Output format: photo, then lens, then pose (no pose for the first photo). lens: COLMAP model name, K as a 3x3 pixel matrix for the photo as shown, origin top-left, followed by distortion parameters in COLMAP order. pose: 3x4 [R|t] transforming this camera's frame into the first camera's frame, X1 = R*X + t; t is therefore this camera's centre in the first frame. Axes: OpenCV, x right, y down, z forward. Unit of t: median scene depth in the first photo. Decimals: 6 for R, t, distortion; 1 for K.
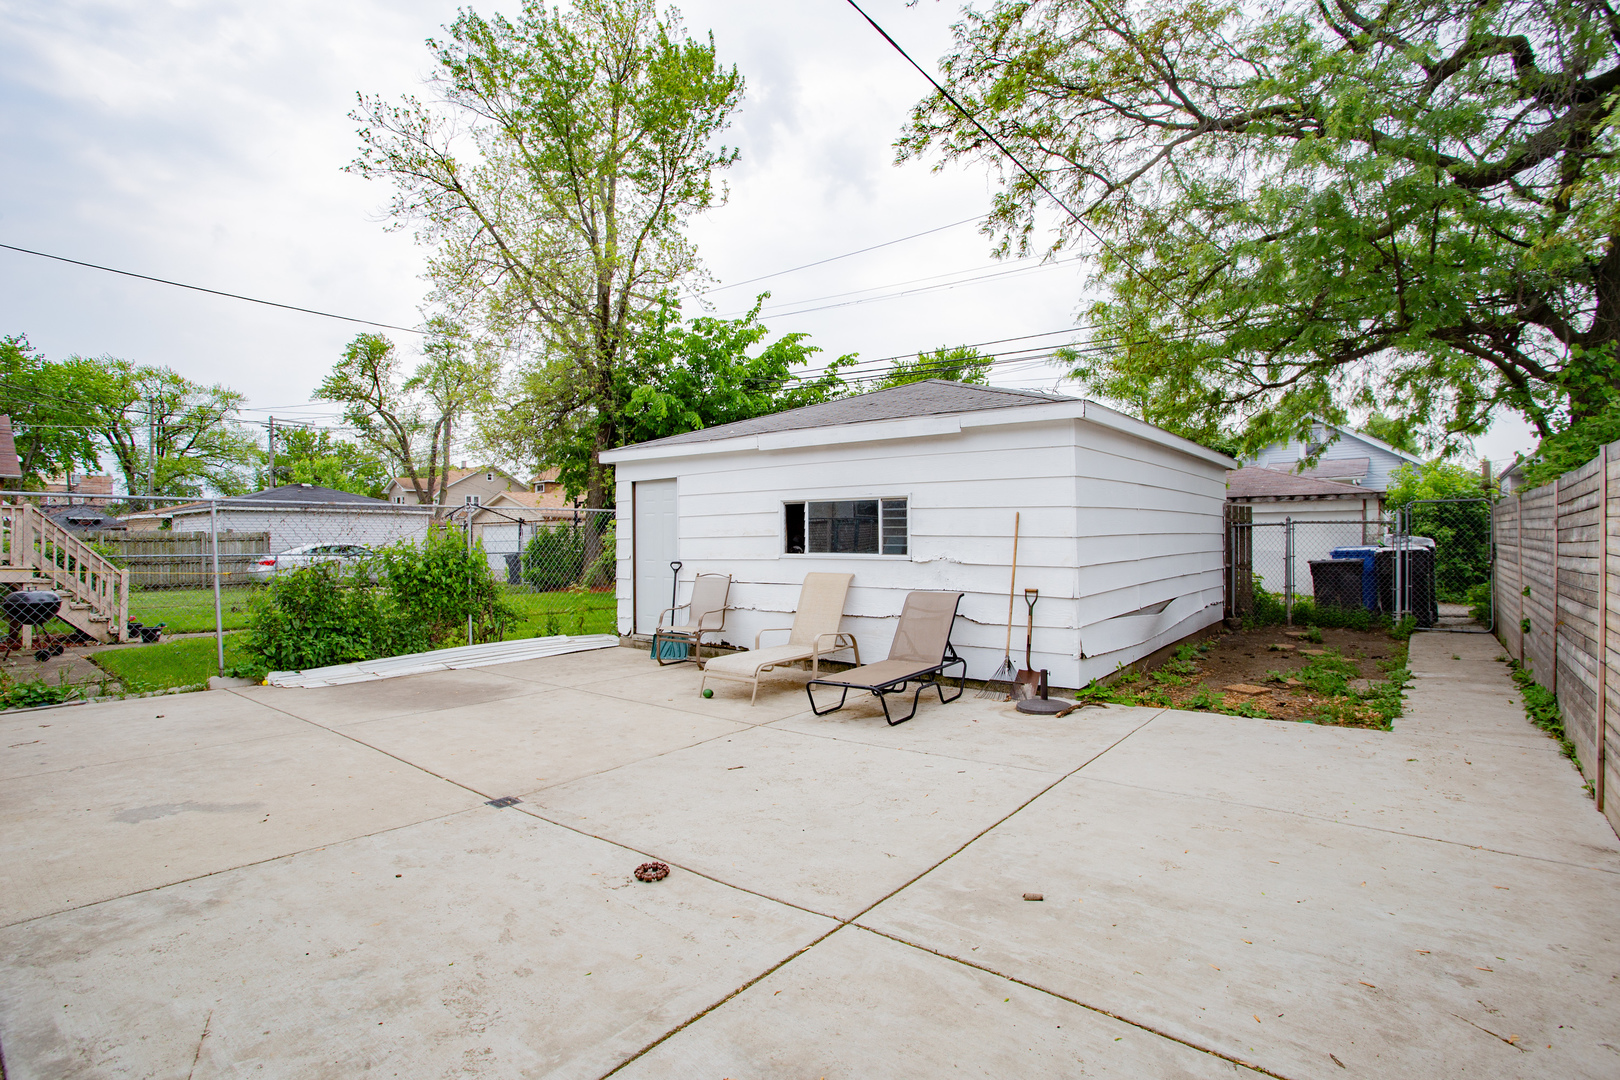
lens RADIAL K [[769.4, 0, 810.0], [0, 769.4, 540.0], [0, 0, 1]] dist [-0.000810, 0.000042]
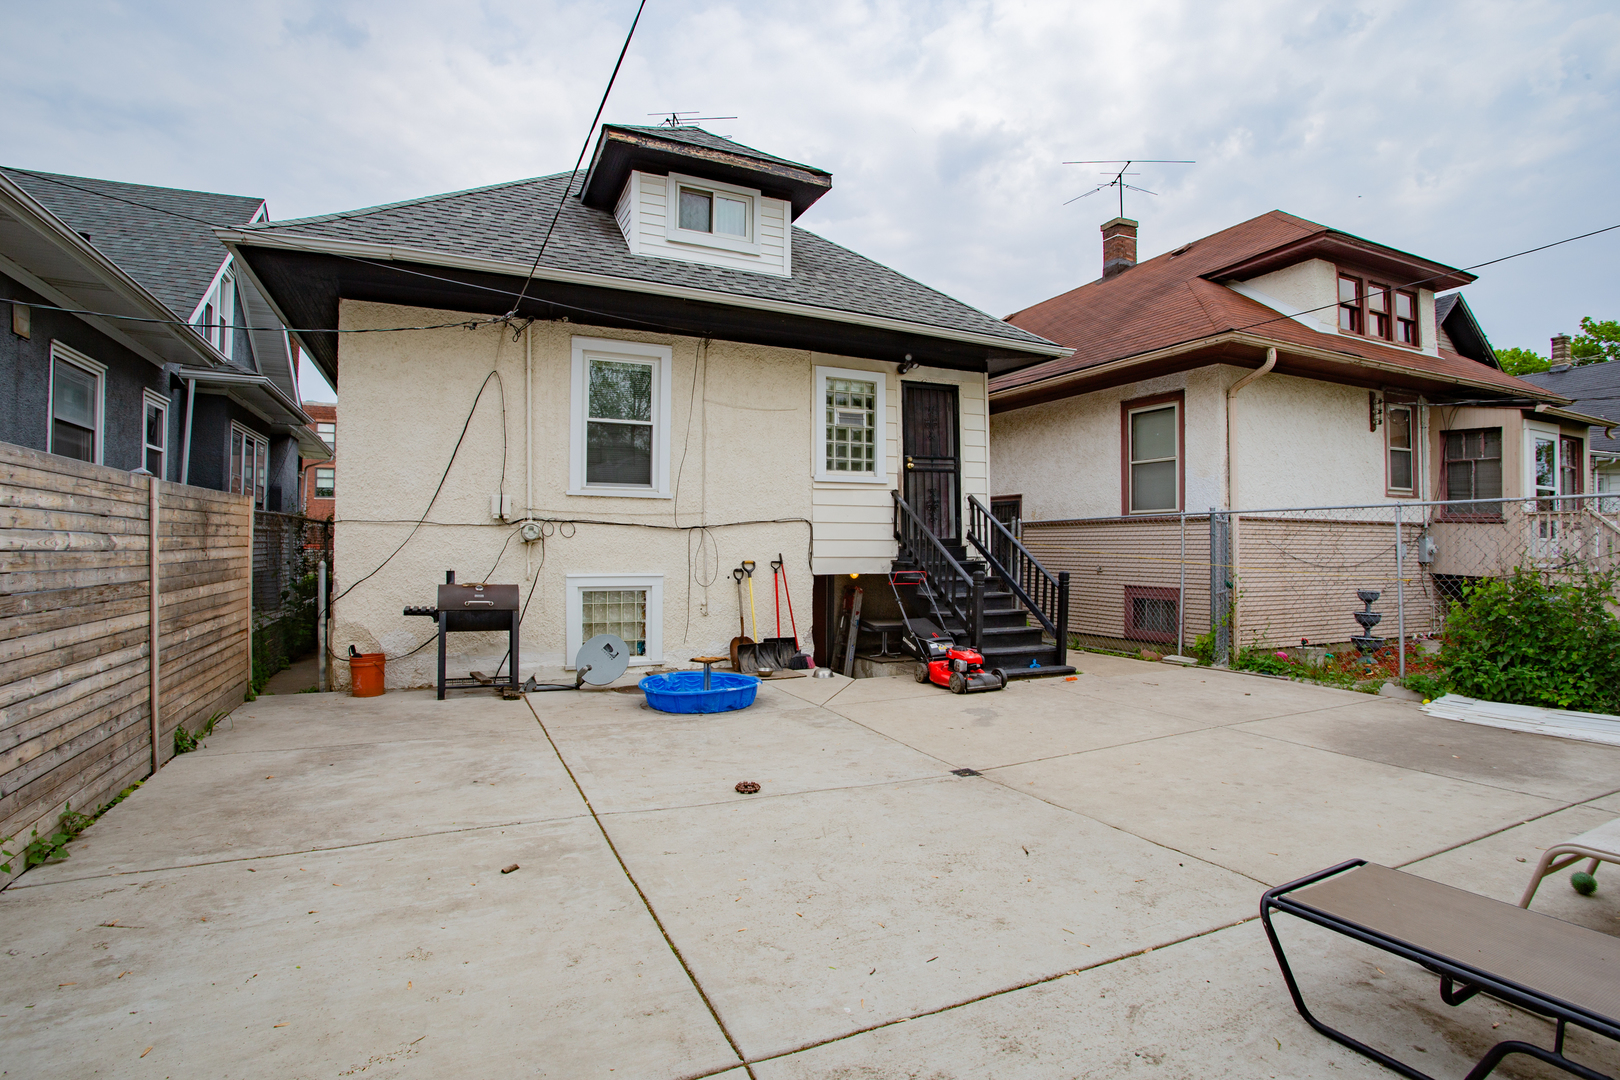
lens RADIAL K [[769.4, 0, 810.0], [0, 769.4, 540.0], [0, 0, 1]] dist [-0.000810, 0.000042]
pose [[-0.437563, -0.017668, -0.899014, 1.139596], [0.011619, 0.999612, -0.025300, 0.017717], [0.899113, -0.021516, -0.437188, 1.933996]]
